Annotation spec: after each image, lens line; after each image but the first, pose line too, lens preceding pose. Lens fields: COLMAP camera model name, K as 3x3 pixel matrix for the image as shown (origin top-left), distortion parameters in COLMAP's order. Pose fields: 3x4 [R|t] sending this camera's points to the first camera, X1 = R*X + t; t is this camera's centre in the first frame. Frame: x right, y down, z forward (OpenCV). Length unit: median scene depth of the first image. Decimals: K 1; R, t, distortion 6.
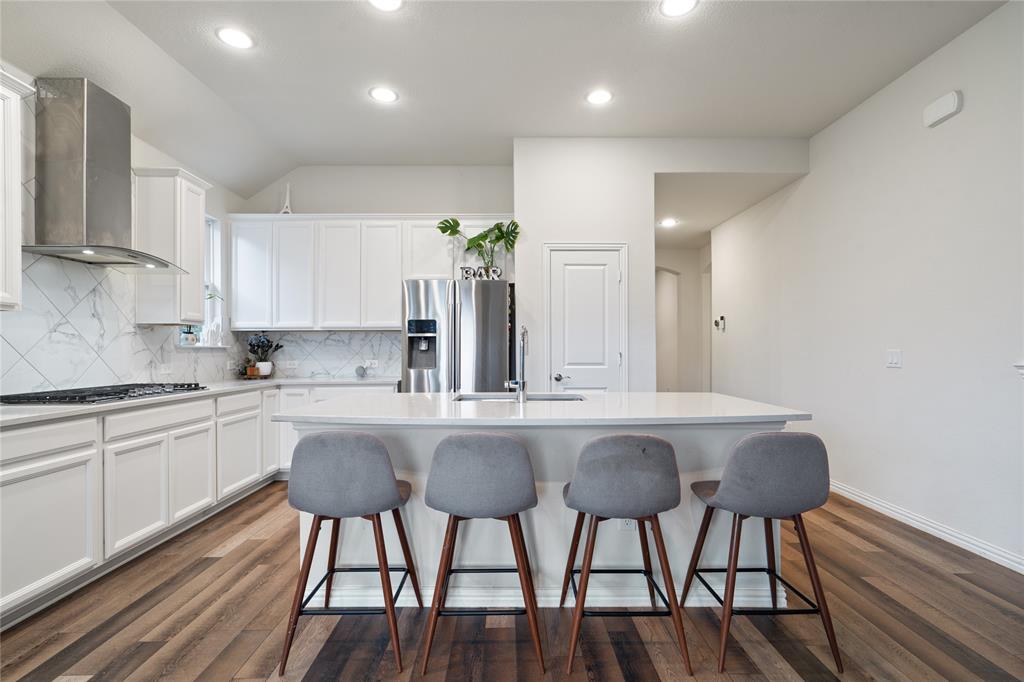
lens RADIAL K [[476.0, 0, 517.2], [0, 476.0, 348.7], [0, 0, 1]] dist [-0.000821, -0.000136]
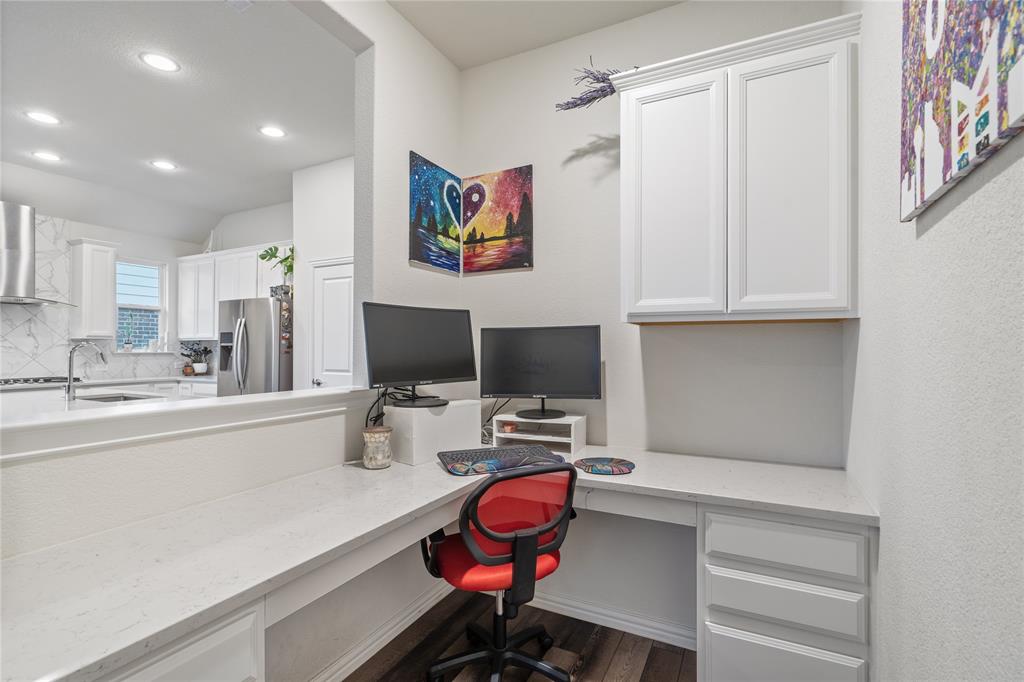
lens RADIAL K [[476.0, 0, 506.9], [0, 476.0, 343.7], [0, 0, 1]] dist [-0.000821, -0.000136]
pose [[0.881052, -0.001490, -0.473017, 0.989666], [-0.001001, 0.999987, -0.005014, -0.024163], [0.473018, 0.004891, 0.881039, 0.235208]]
